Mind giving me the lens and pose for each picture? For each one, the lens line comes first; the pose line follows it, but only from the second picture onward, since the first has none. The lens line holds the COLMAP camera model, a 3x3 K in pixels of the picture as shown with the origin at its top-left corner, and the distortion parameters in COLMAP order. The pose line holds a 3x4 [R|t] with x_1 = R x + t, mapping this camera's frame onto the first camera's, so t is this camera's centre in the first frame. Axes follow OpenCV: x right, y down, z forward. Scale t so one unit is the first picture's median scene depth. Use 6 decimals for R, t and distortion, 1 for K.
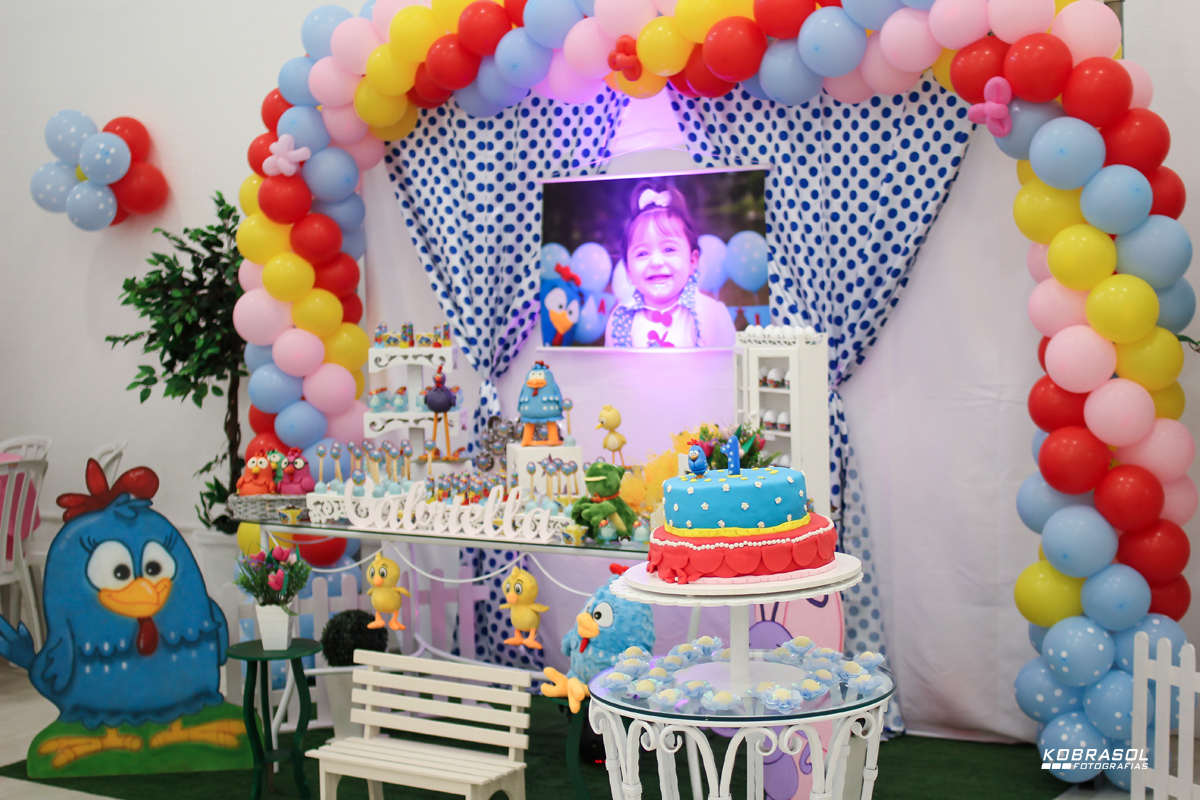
lens RADIAL K [[1921.3, 0, 600.0], [0, 1921.3, 400.0], [0, 0, 1]] dist [0.027977, 0.294288]
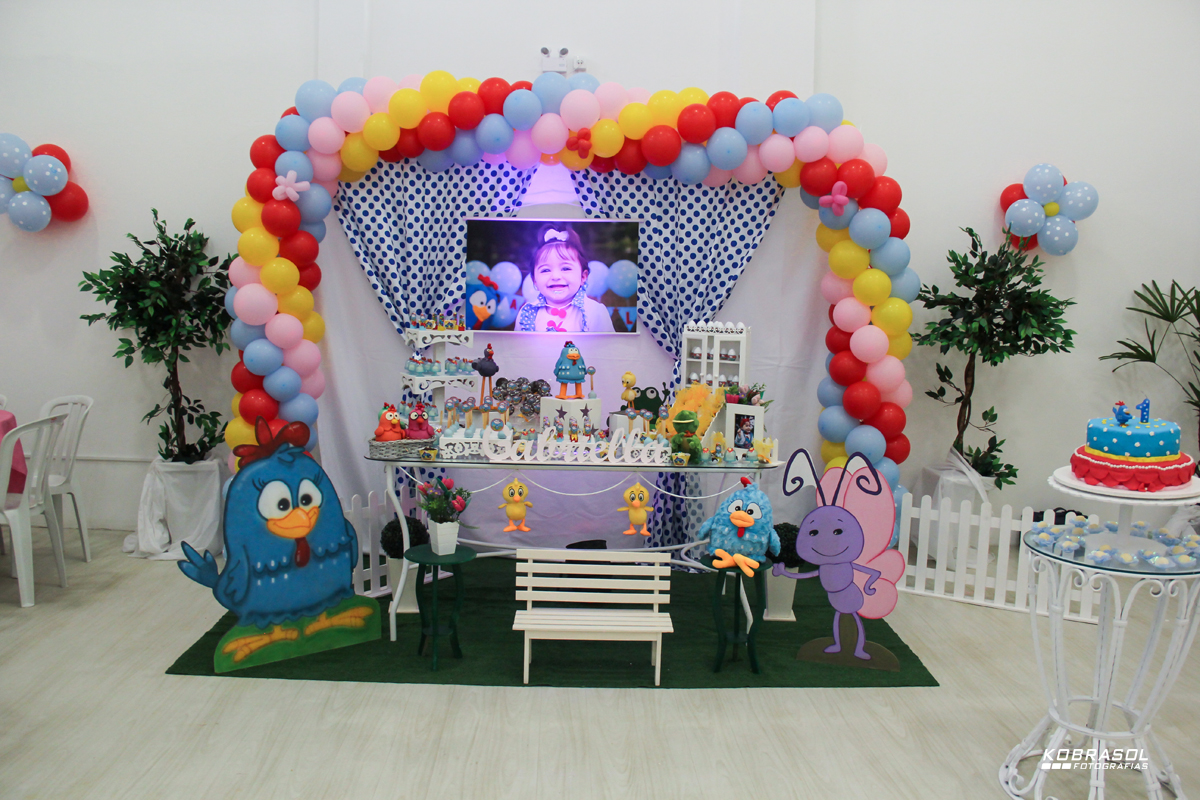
lens RADIAL K [[1017.1, 0, 600.0], [0, 1017.1, 400.0], [0, 0, 1]] dist [-0.048732, 0.006732]
pose [[0.826025, -0.024152, 0.563116, -0.418800], [-0.002156, 0.998939, 0.046008, -0.010339], [-0.563629, -0.039218, 0.825096, 0.308392]]
